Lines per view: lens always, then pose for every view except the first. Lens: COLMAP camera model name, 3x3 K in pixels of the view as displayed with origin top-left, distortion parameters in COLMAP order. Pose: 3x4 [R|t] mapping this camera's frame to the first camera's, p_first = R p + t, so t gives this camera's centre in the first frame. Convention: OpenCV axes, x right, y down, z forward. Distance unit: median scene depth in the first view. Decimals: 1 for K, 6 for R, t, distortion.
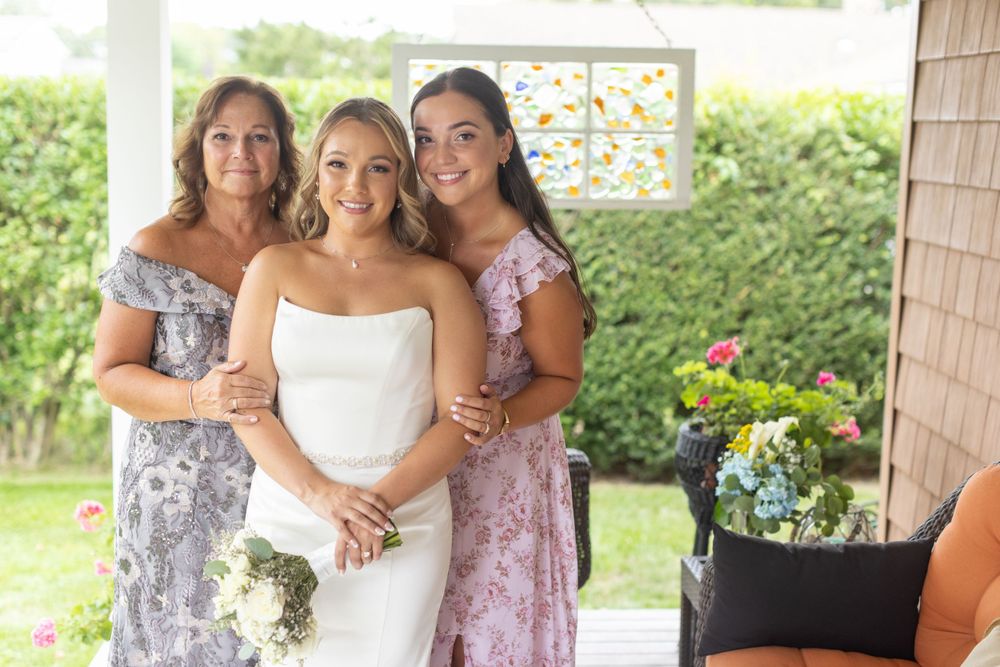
lens RADIAL K [[1417.3, 0, 501.5], [0, 1417.3, 329.5], [0, 0, 1]] dist [0.007260, 0.000000]
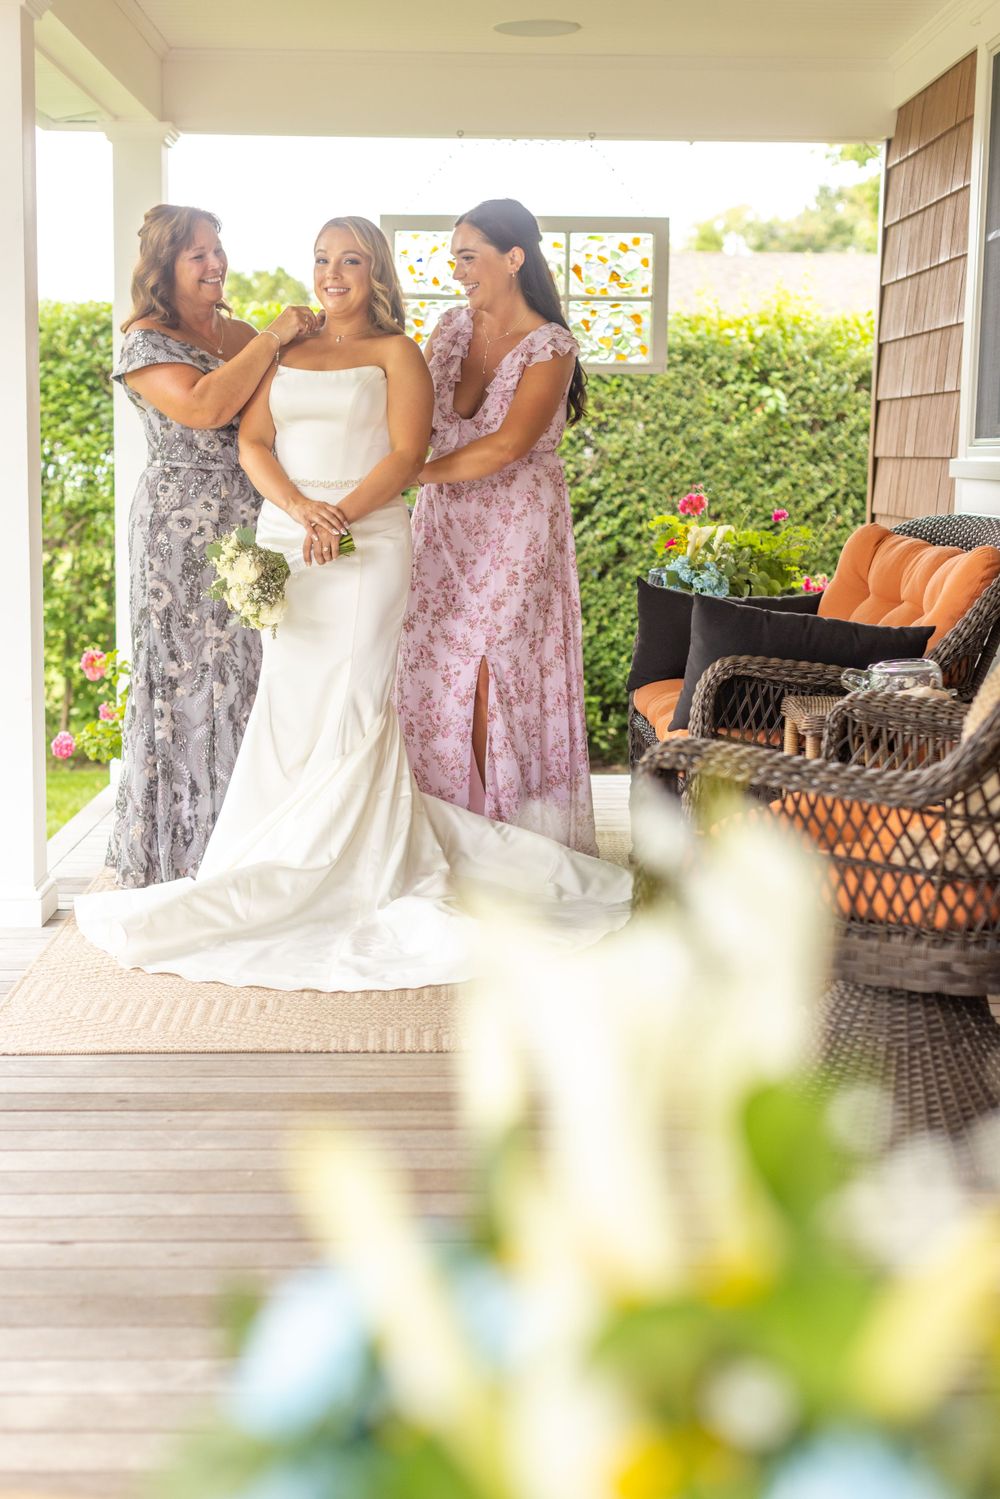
lens RADIAL K [[2124.5, 0, 506.4], [0, 2124.5, 740.0], [0, 0, 1]] dist [0.007260, 0.000000]
pose [[0.999542, -0.001767, -0.030223, 0.062767], [0.001394, 0.999922, -0.012375, 0.201068], [0.030243, 0.012327, 0.999467, -0.547679]]
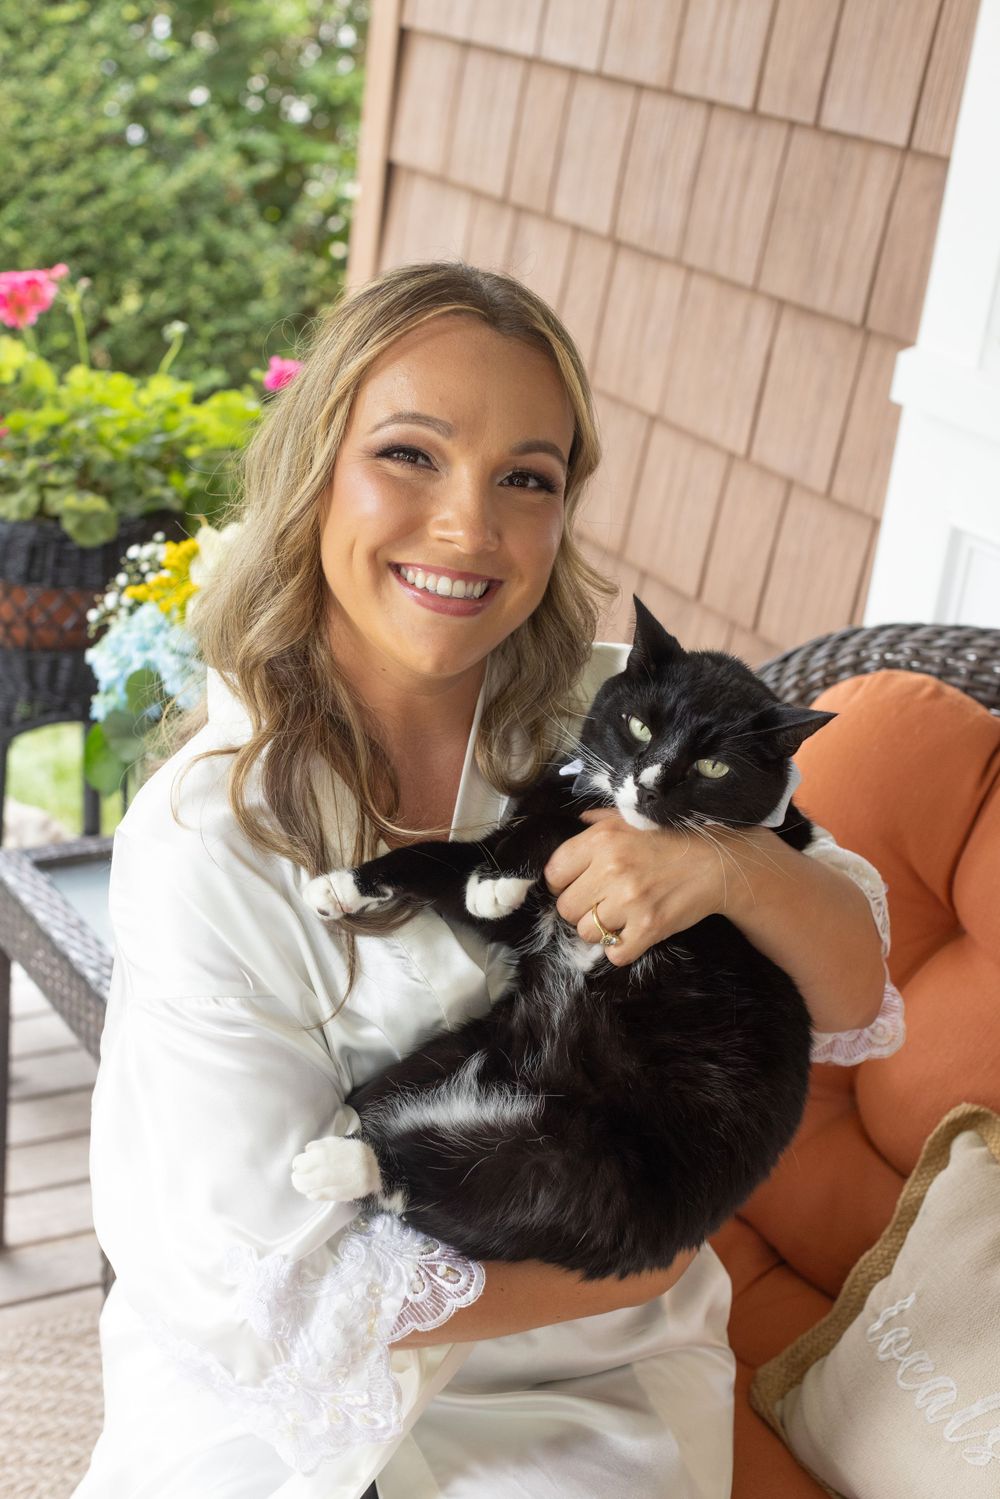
lens RADIAL K [[2124.5, 0, 503.5], [0, 2124.5, 752.1], [0, 0, 1]] dist [0.007260, 0.000000]
pose [[0.886805, -0.094207, 0.452439, -0.007245], [-0.031514, 0.964397, 0.262575, -0.021518], [-0.461067, -0.247111, 0.852263, 0.366142]]
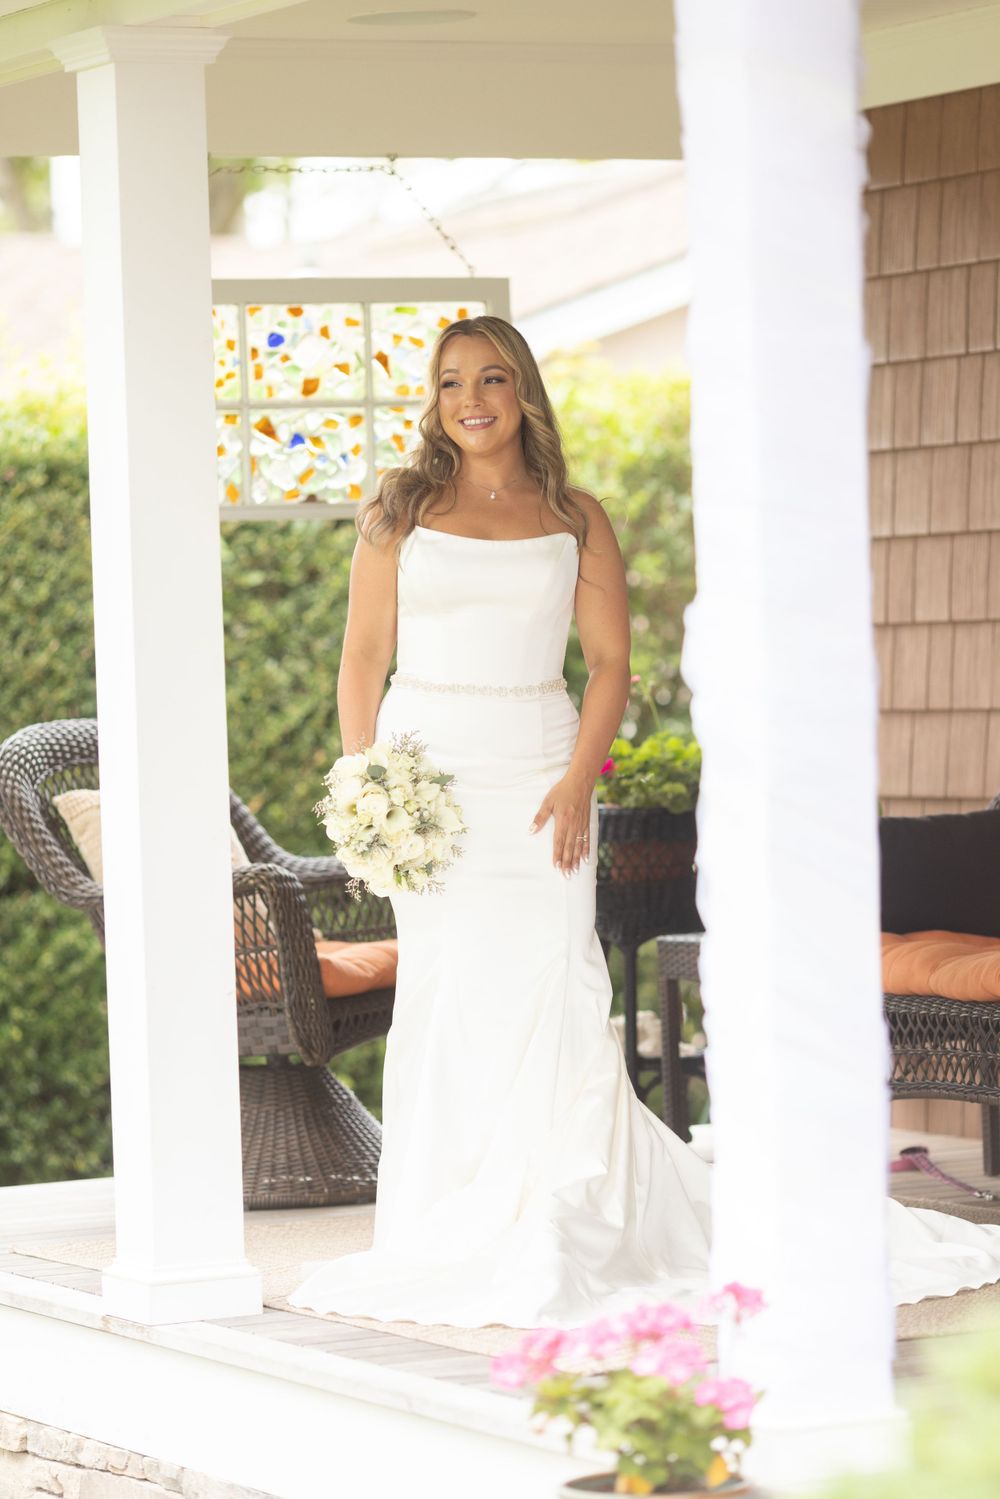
lens RADIAL K [[5637.0, 0, 501.5], [0, 5637.0, 751.1], [0, 0, 1]] dist [0.156298, 0.000000]
pose [[0.914984, -0.056722, 0.399483, -0.944765], [0.108279, 0.988271, -0.107682, 0.312874], [-0.388689, 0.141783, 0.910395, -1.411265]]
